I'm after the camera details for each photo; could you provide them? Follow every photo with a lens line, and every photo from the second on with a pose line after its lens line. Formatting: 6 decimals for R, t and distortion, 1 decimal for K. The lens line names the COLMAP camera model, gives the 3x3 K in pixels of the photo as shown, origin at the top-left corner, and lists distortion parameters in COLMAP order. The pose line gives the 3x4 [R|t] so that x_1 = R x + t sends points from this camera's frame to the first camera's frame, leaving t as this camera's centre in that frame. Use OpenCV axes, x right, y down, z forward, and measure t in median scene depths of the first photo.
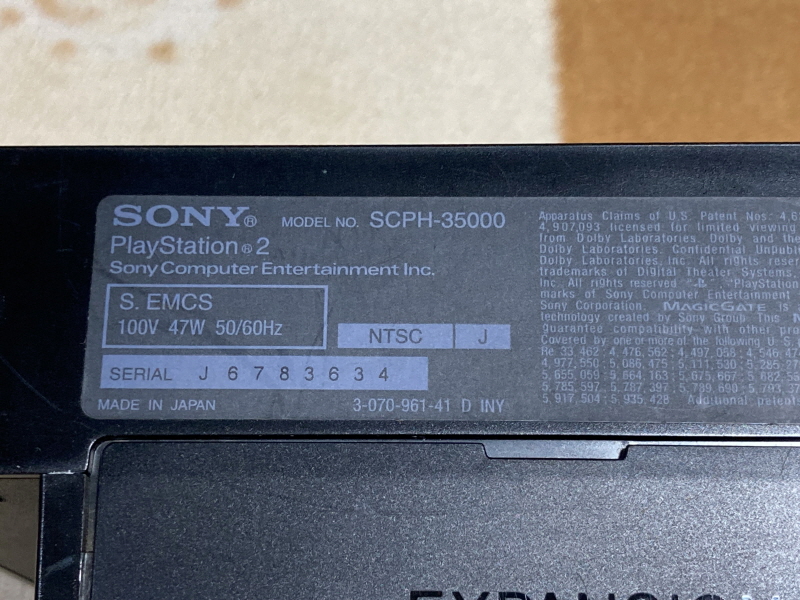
lens RADIAL K [[1471.2, 0, 379.1], [0, 1471.2, 299.1], [0, 0, 1]] dist [0.068906, 0.216233]
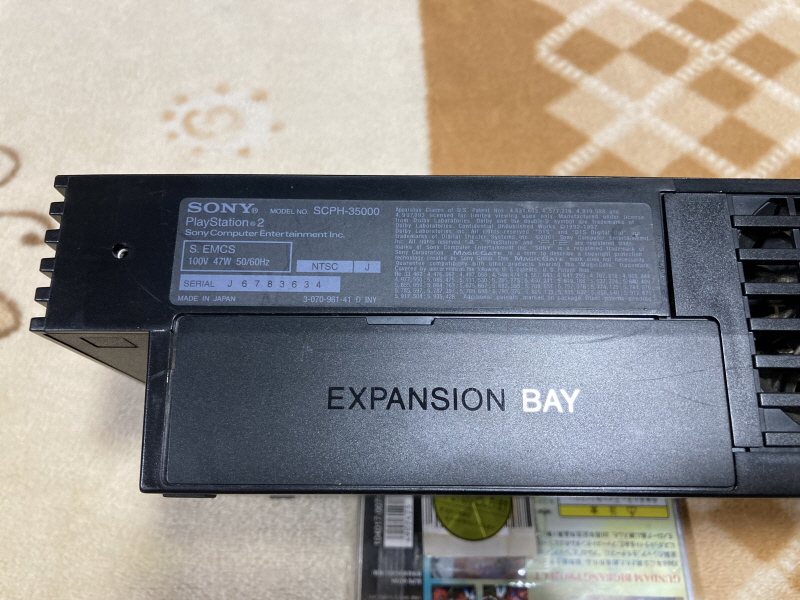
lens RADIAL K [[671.9, 0, 400.0], [0, 671.9, 300.0], [0, 0, 1]] dist [-0.013055, -0.001958]
pose [[0.998869, 0.003799, 0.047403, 0.071914], [-0.004822, 0.999758, 0.021472, 0.051479], [-0.047310, -0.021676, 0.998645, 0.054589]]
